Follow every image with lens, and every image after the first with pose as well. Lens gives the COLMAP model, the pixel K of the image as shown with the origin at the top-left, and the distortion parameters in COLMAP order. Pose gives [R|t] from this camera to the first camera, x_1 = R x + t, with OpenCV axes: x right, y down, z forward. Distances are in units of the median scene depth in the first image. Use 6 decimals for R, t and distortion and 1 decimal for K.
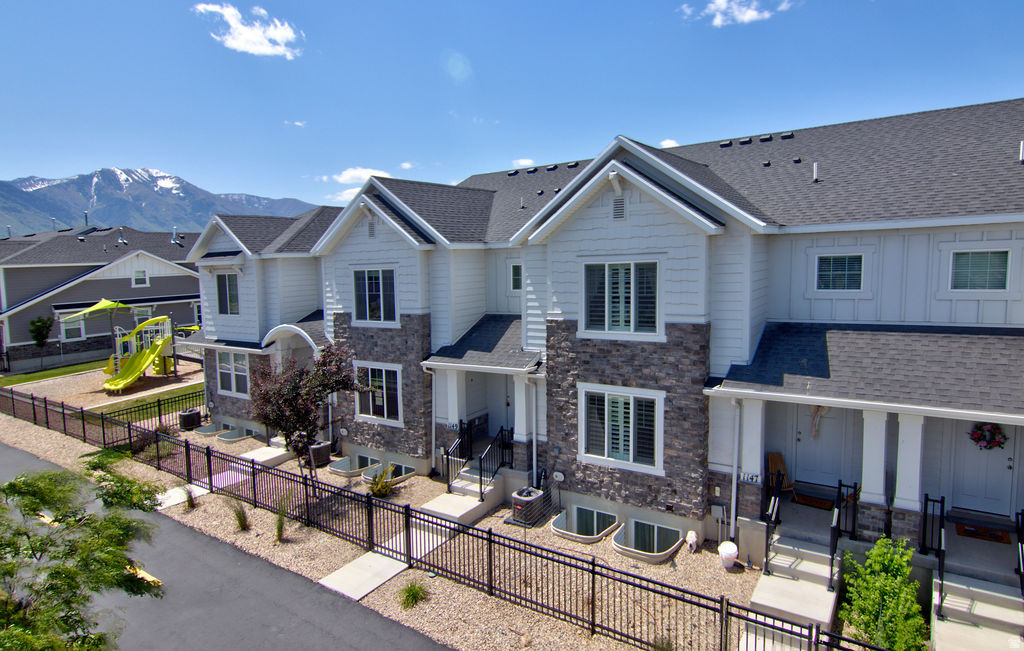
lens RADIAL K [[519.4, 0, 513.2], [0, 519.4, 317.7], [0, 0, 1]] dist [0.004173, 0.000564]
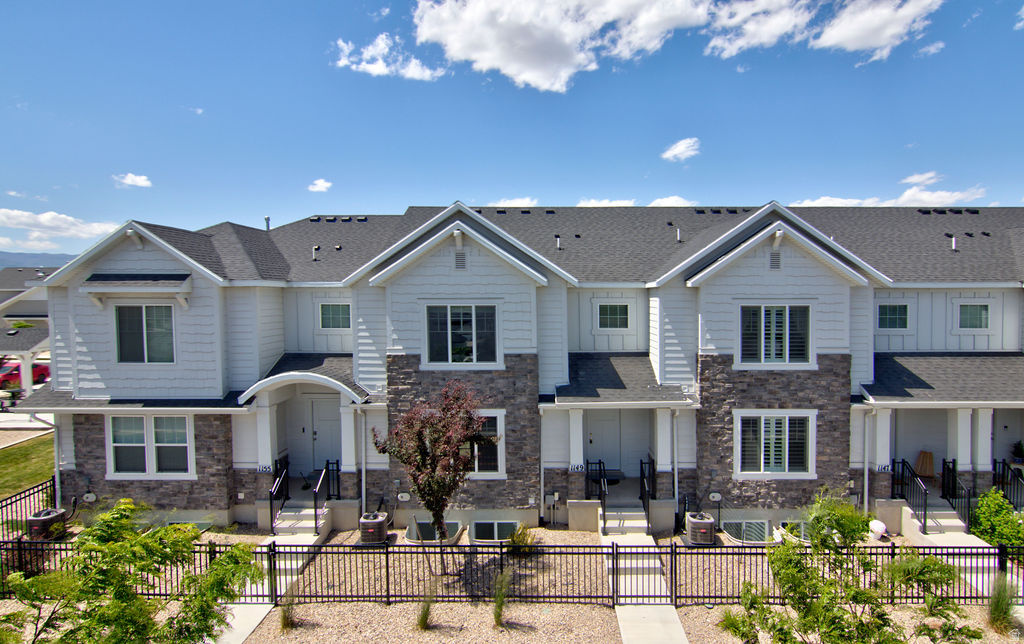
lens RADIAL K [[420.1, 0, 511.3], [0, 420.1, 325.9], [0, 0, 1]] dist [0.000529, 0.000345]
pose [[0.853031, 0.003119, 0.521851, -0.732956], [0.027296, 0.998347, -0.050586, -0.022930], [-0.521146, 0.057396, 0.851535, 0.438413]]
